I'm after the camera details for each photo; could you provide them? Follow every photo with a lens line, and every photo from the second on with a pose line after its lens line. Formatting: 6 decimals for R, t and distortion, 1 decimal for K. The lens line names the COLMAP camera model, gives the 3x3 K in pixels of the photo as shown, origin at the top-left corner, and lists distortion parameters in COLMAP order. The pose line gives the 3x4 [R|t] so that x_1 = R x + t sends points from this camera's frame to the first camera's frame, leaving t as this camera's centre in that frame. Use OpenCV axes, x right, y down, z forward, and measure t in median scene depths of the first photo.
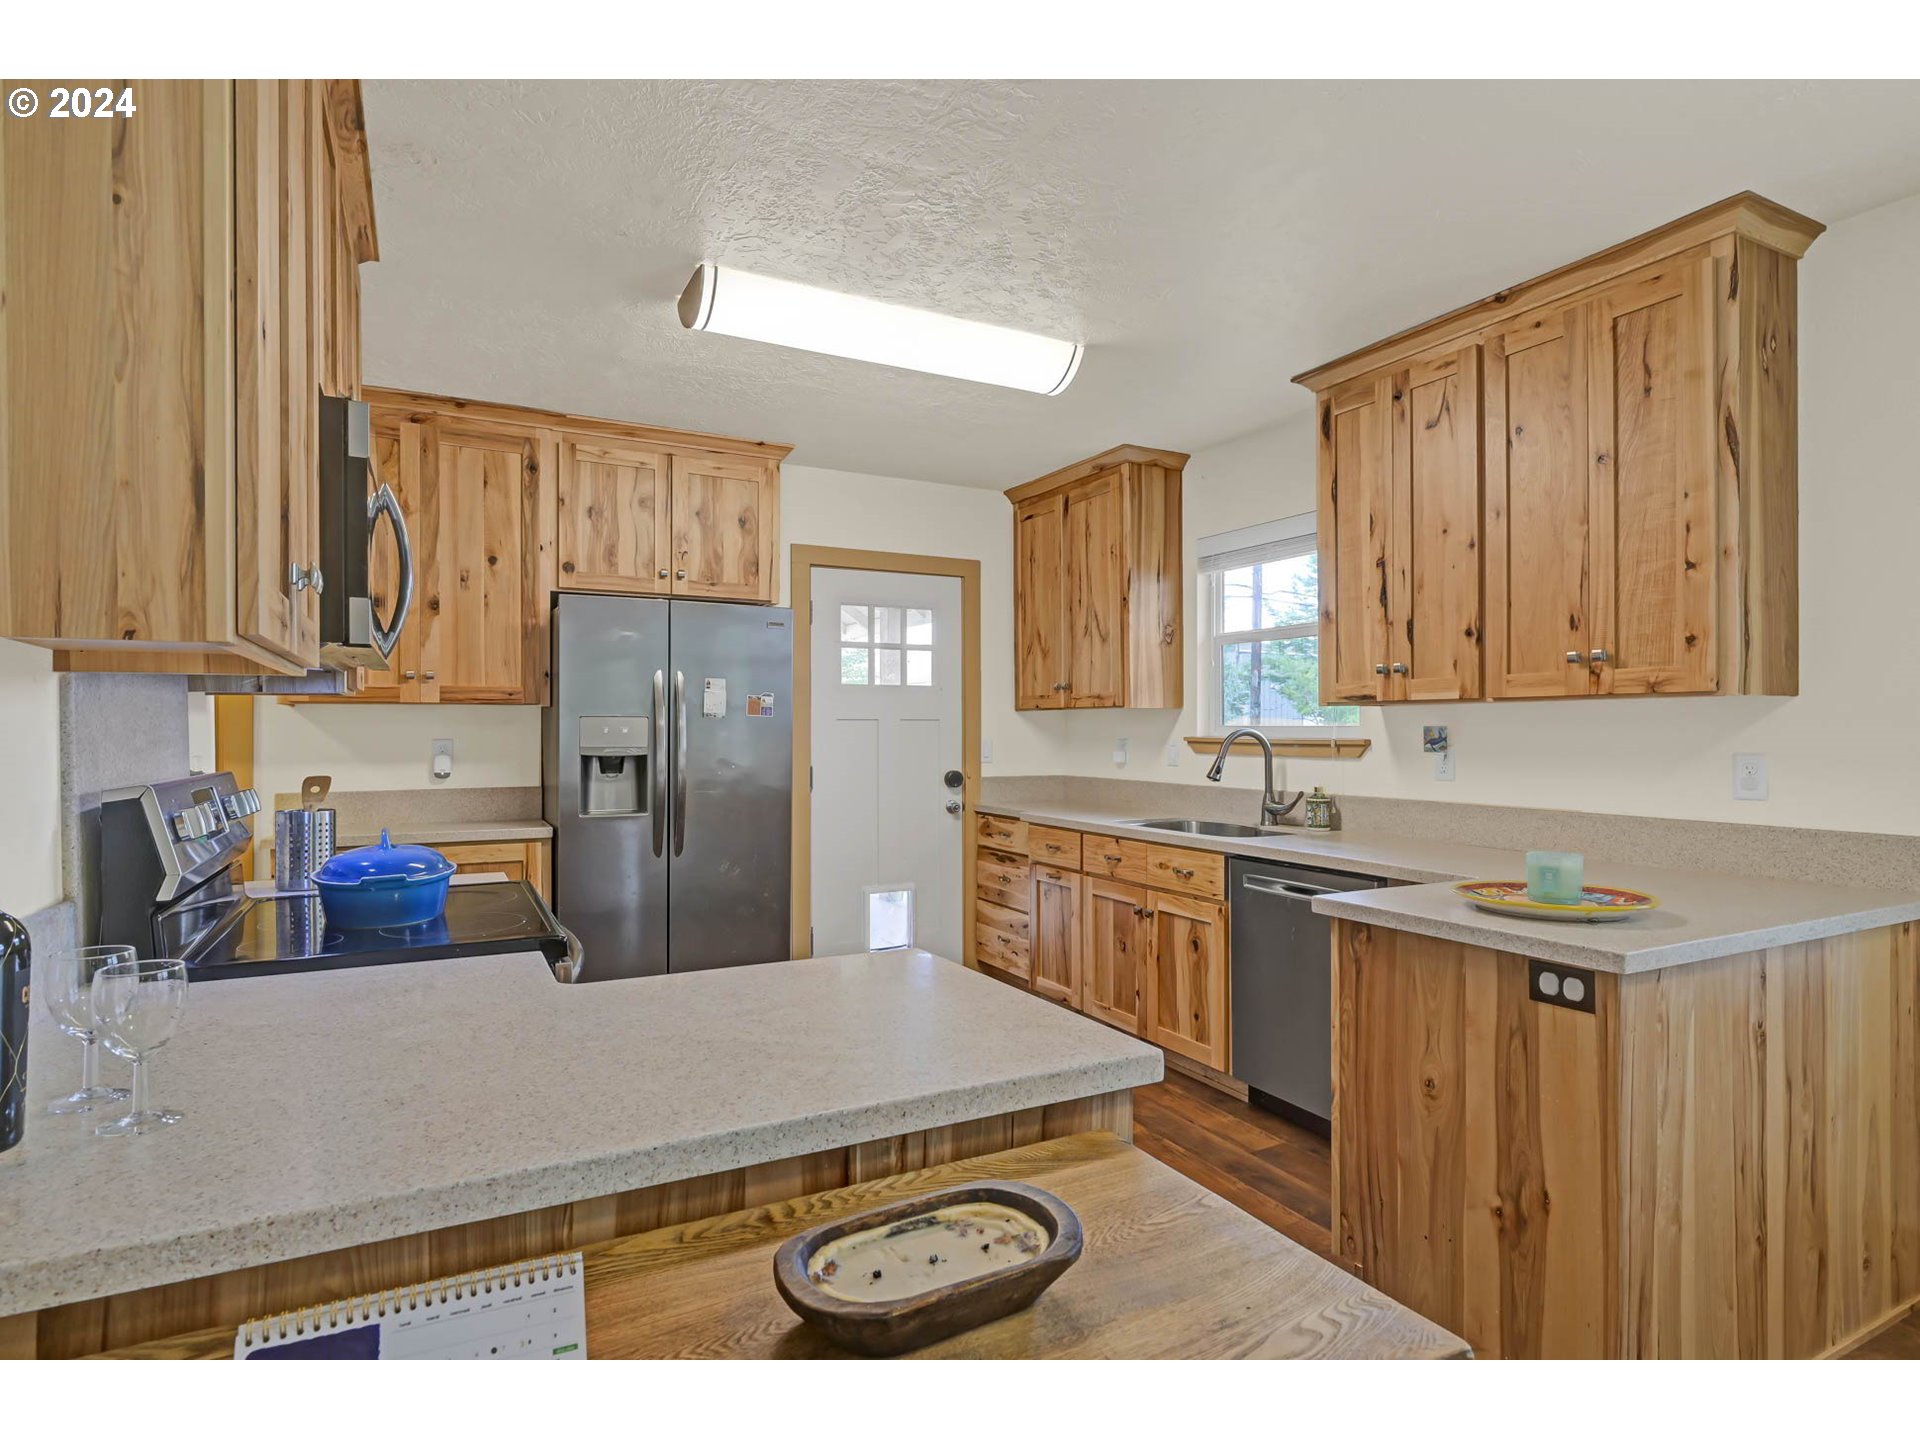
lens RADIAL K [[1004.8, 0, 967.1], [0, 1004.8, 728.3], [0, 0, 1]] dist [-0.001542, -0.000912]
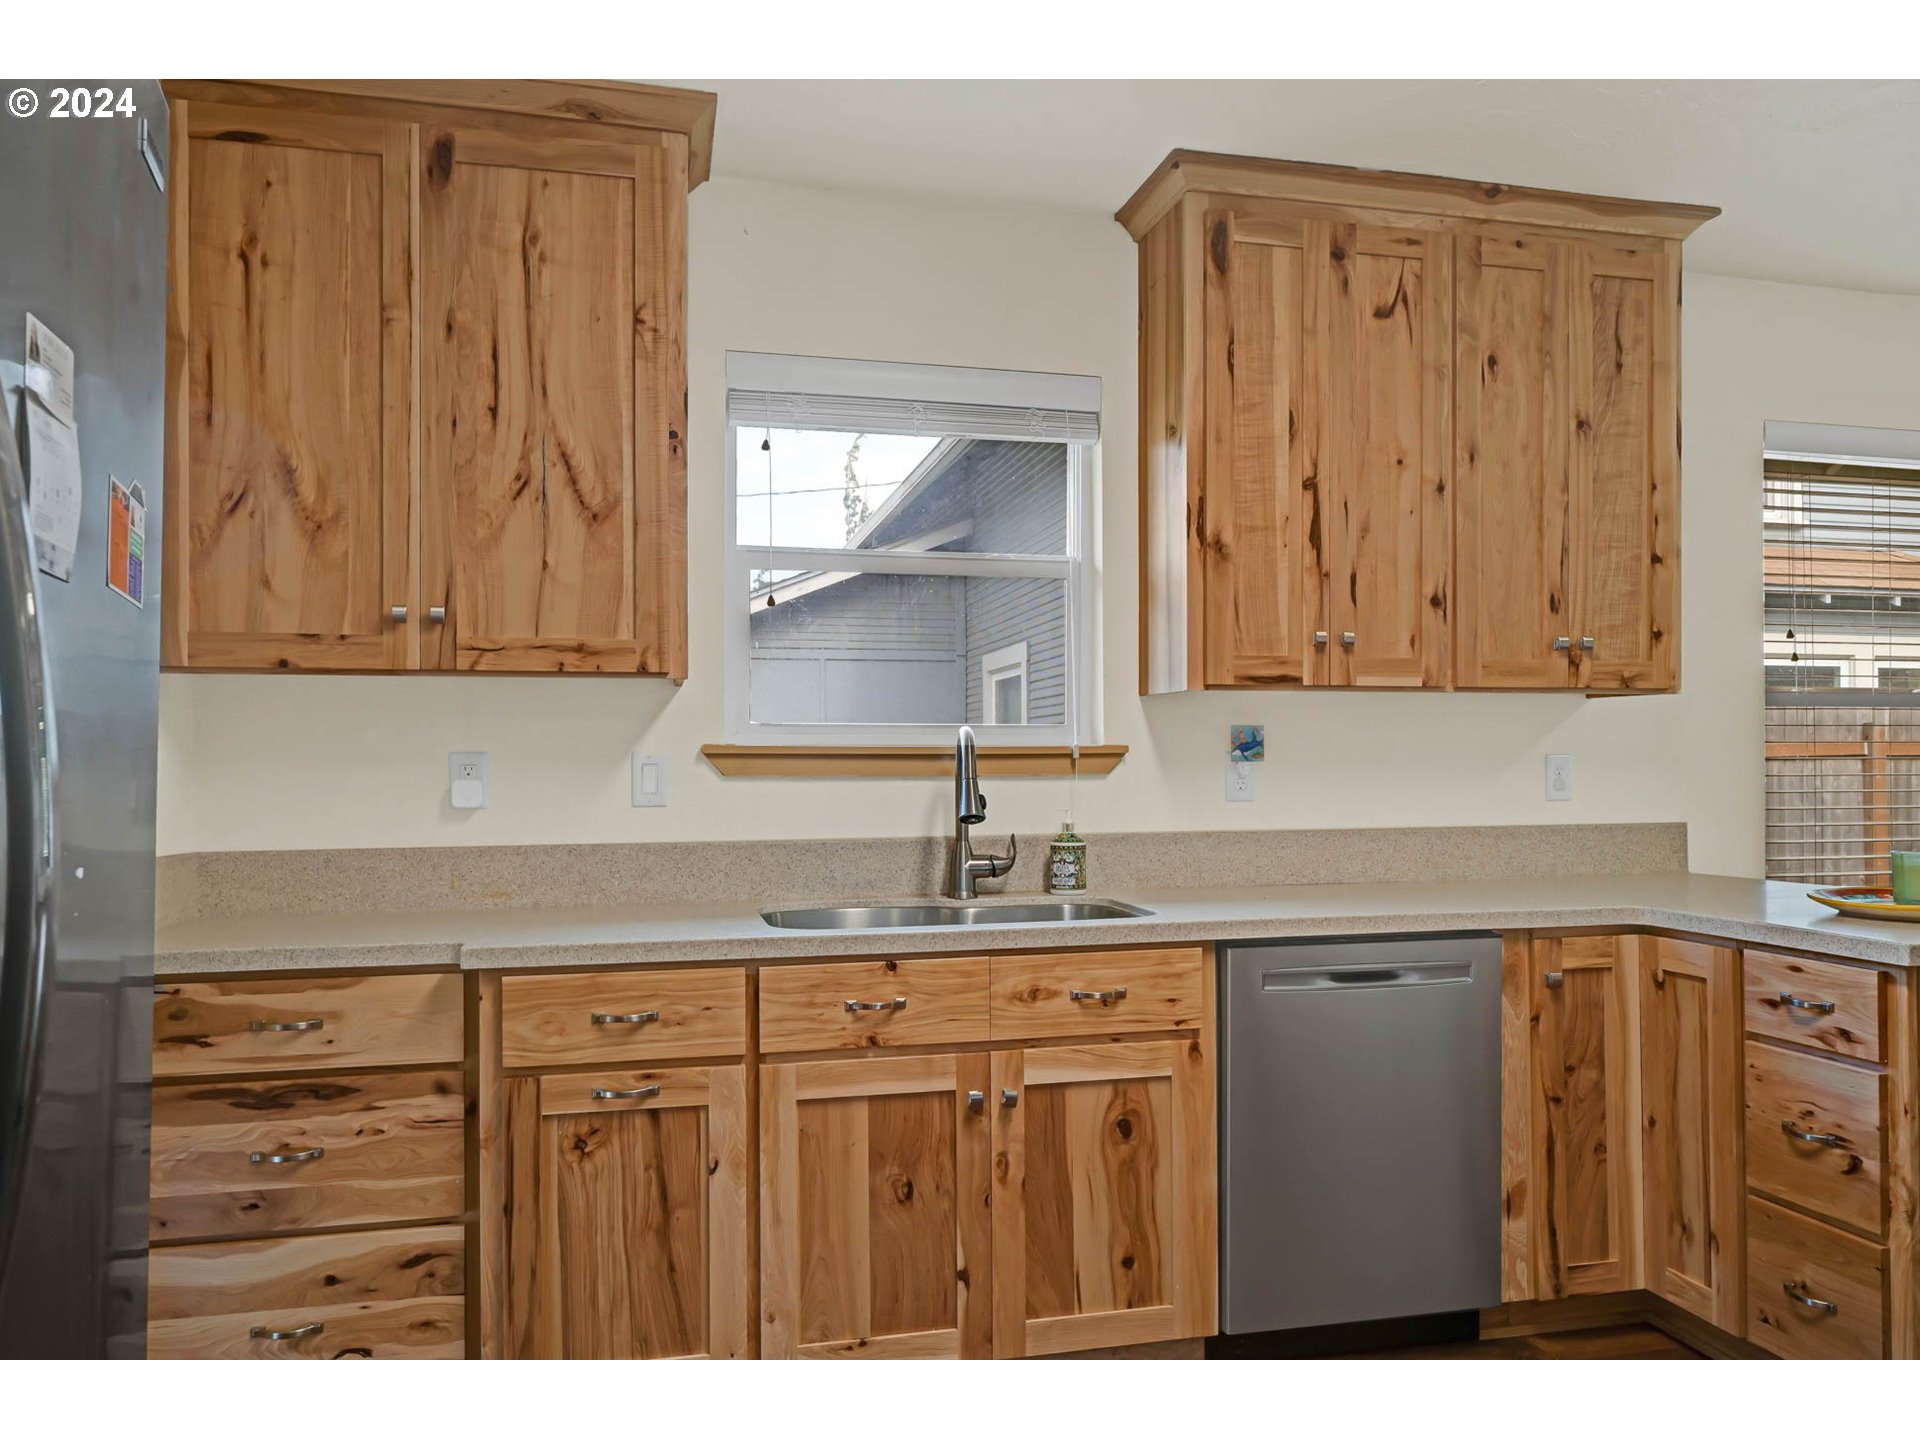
lens RADIAL K [[1315.6, 0, 961.2], [0, 1315.6, 752.4], [0, 0, 1]] dist [-0.004693, 0.000124]
pose [[0.252946, 0.006113, 0.967461, -0.439143], [0.004419, 0.999962, -0.007474, 0.020716], [-0.967470, 0.006166, 0.252909, 0.849878]]
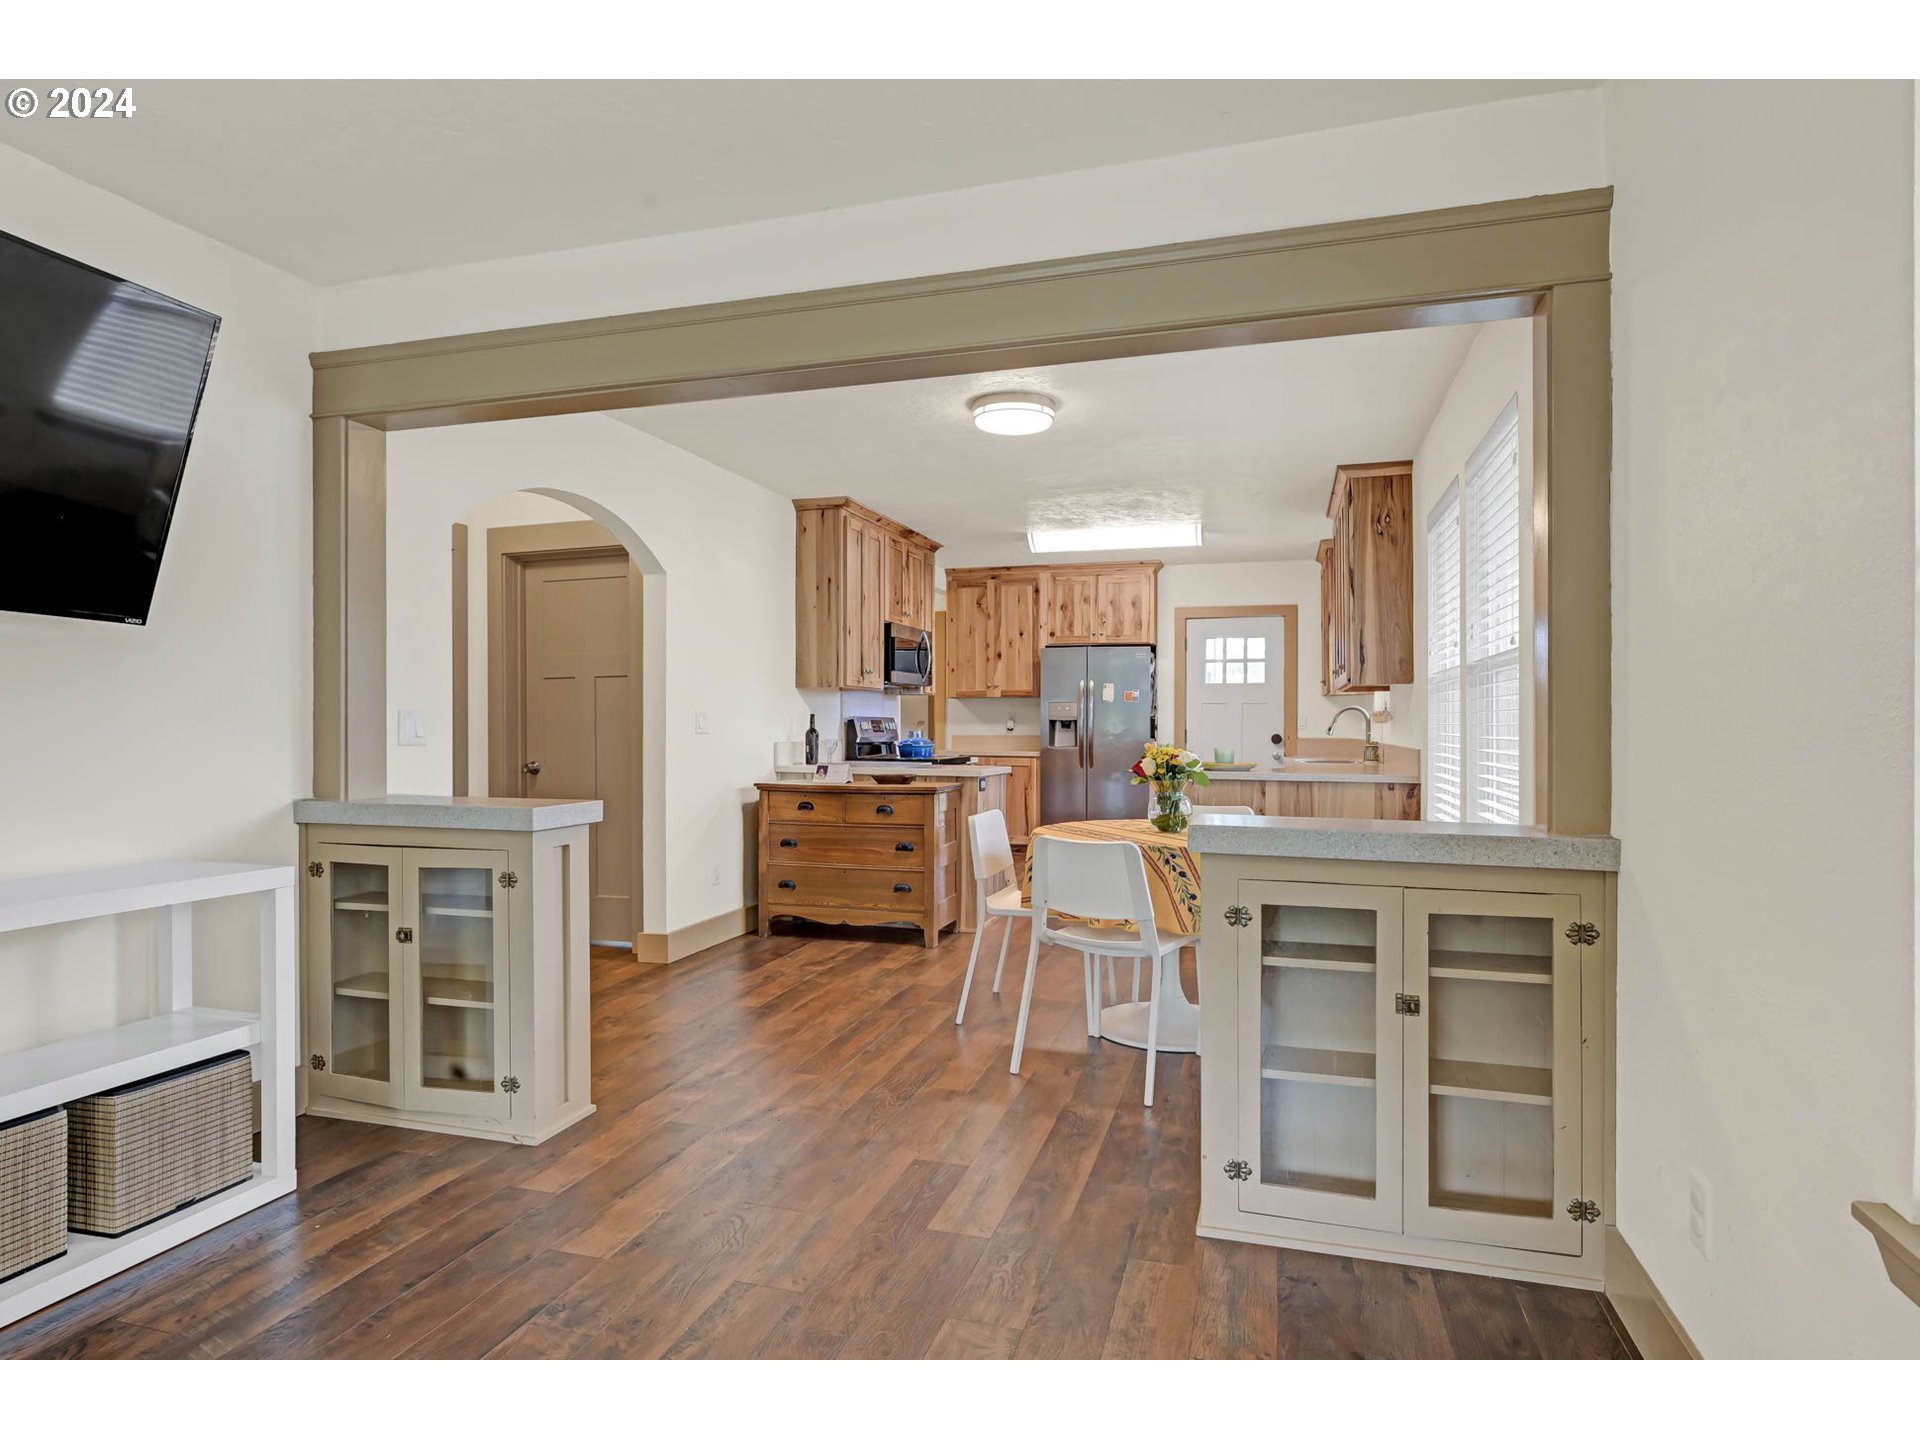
lens RADIAL K [[1039.4, 0, 960.0], [0, 1039.4, 720.0], [0, 0, 1]] dist [-0.002196, -0.000059]
pose [[0.706747, 0.000987, -0.707466, 1.108188], [-0.003680, 0.999991, -0.002280, 0.033076], [0.707457, 0.004215, 0.706744, -0.769991]]
